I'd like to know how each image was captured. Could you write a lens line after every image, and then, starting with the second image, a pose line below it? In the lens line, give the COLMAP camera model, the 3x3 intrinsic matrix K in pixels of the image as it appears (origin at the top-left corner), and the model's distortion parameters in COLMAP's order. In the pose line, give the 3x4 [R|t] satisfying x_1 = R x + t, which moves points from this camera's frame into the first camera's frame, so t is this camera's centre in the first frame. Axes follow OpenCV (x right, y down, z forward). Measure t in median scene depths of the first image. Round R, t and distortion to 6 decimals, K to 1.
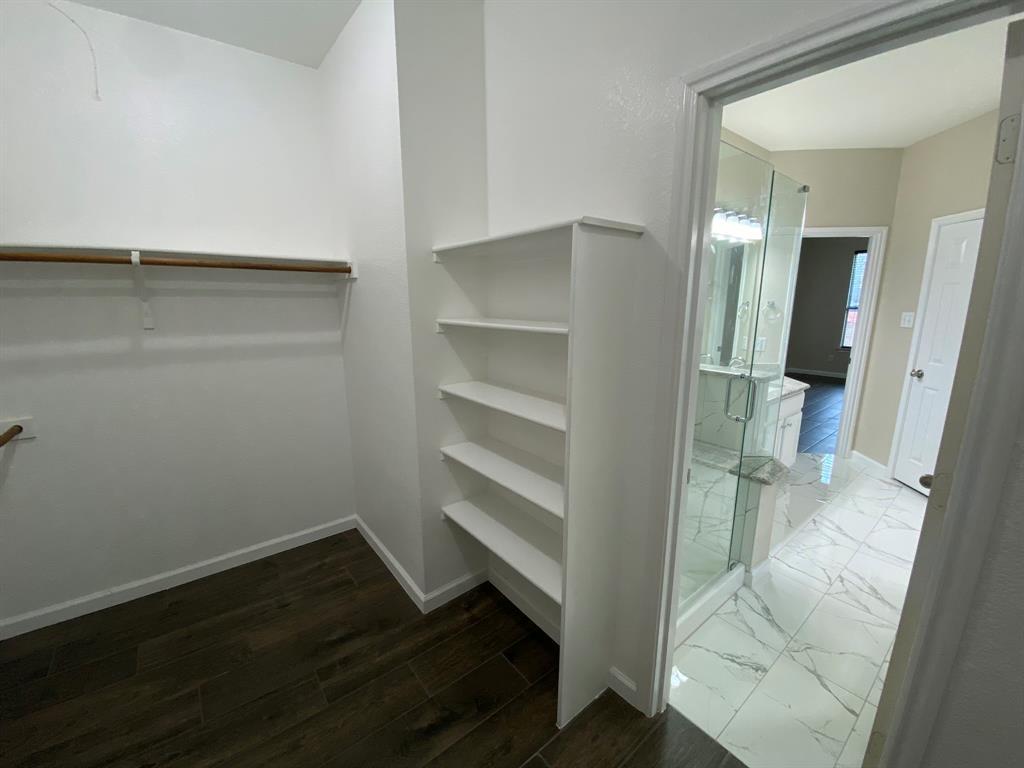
lens RADIAL K [[412.0, 0, 507.4], [0, 412.0, 386.6], [0, 0, 1]] dist [0.026093, -0.023877]
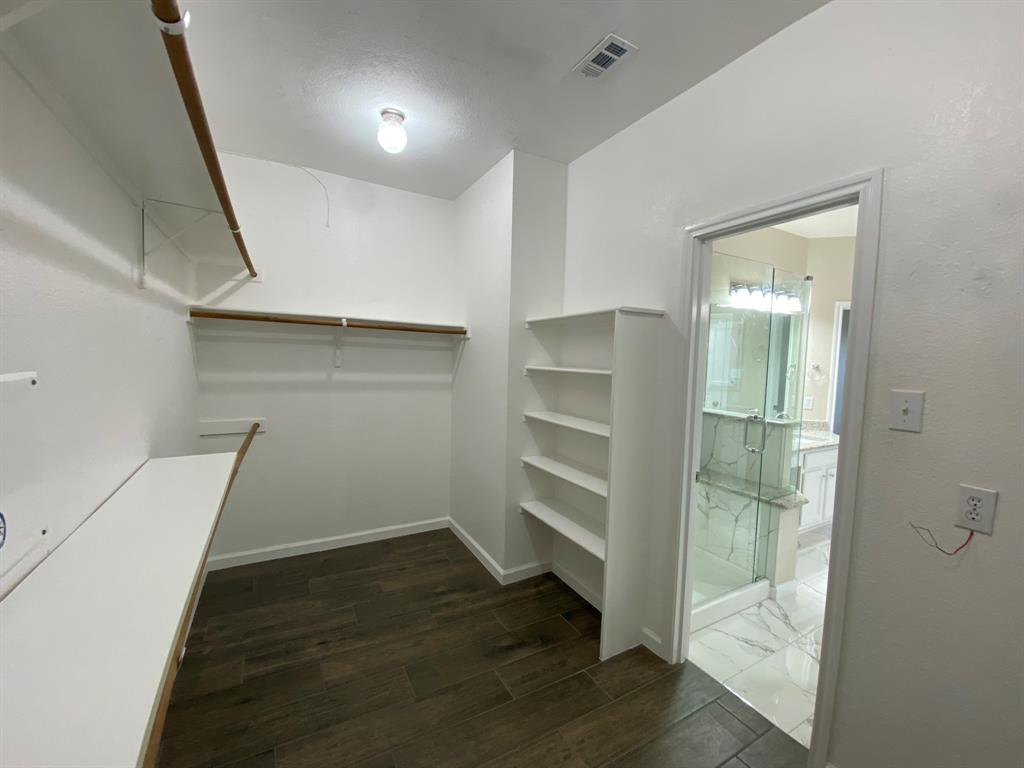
lens RADIAL K [[414.2, 0, 508.9], [0, 414.2, 384.5], [0, 0, 1]] dist [0.028635, -0.023605]
pose [[0.986921, 0.038610, -0.156513, 0.003885], [-0.060541, 0.988597, -0.137878, 0.102929], [0.149404, 0.145550, 0.978005, -0.422500]]
